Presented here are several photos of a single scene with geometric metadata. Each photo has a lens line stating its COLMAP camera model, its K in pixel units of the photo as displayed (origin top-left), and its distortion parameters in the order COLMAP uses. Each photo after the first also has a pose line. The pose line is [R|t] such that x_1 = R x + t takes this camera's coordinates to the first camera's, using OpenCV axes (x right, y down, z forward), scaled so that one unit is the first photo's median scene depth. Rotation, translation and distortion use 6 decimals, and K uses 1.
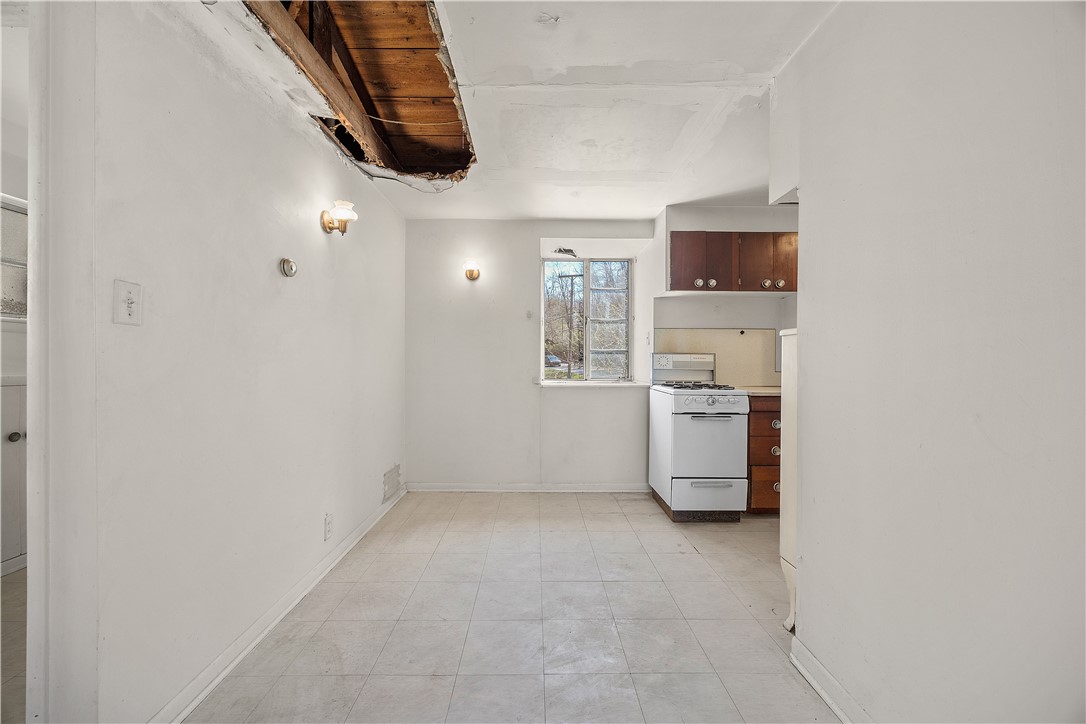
lens RADIAL K [[414.5, 0, 545.0], [0, 414.5, 360.4], [0, 0, 1]] dist [-0.001630, -0.000349]
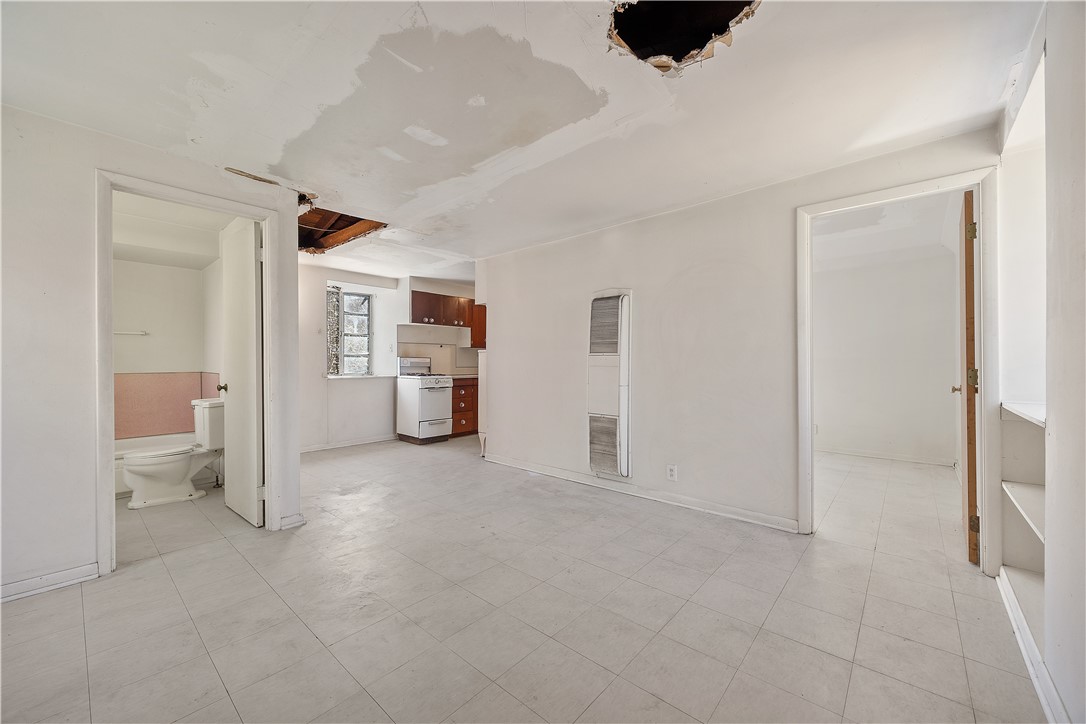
lens RADIAL K [[414.5, 0, 544.1], [0, 414.5, 361.2], [0, 0, 1]] dist [-0.001630, -0.000349]
pose [[0.661611, -0.000406, 0.749847, -0.660936], [0.000913, 1.000000, -0.000264, 0.000166], [-0.749847, 0.000860, 0.661611, -0.622036]]
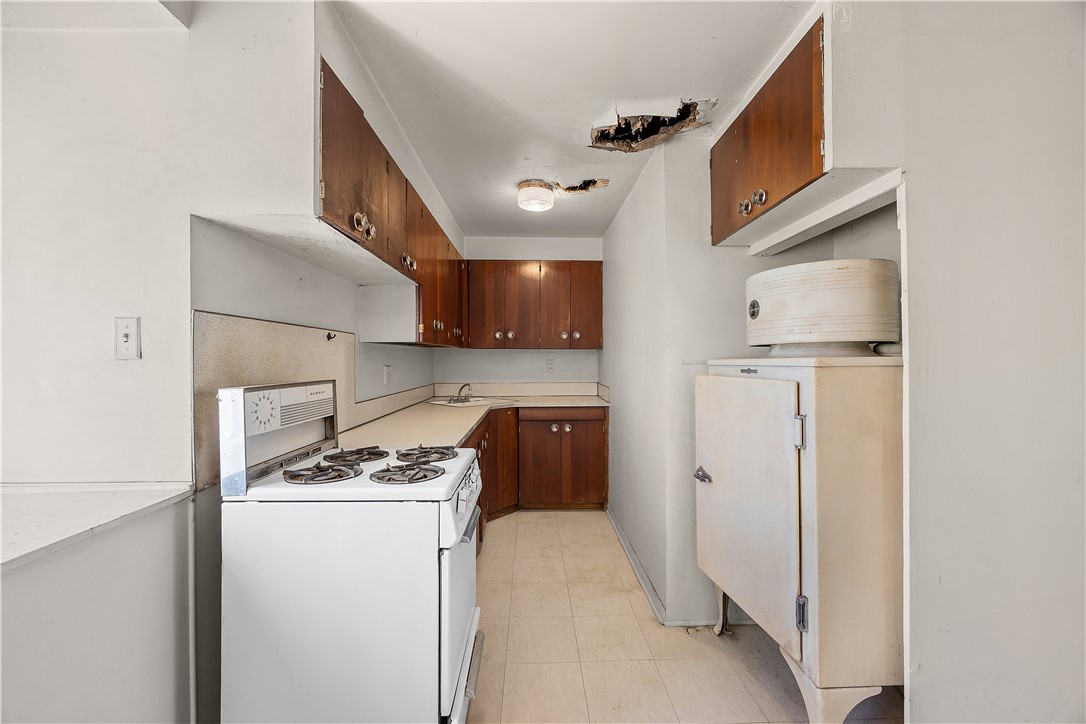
lens RADIAL K [[414.5, 0, 543.4], [0, 414.5, 359.1], [0, 0, 1]] dist [-0.001630, -0.000349]
pose [[-0.022086, -0.001024, 0.999756, -0.066489], [0.005506, 0.999984, 0.001146, -0.040998], [-0.999741, 0.005530, -0.022080, 0.793856]]
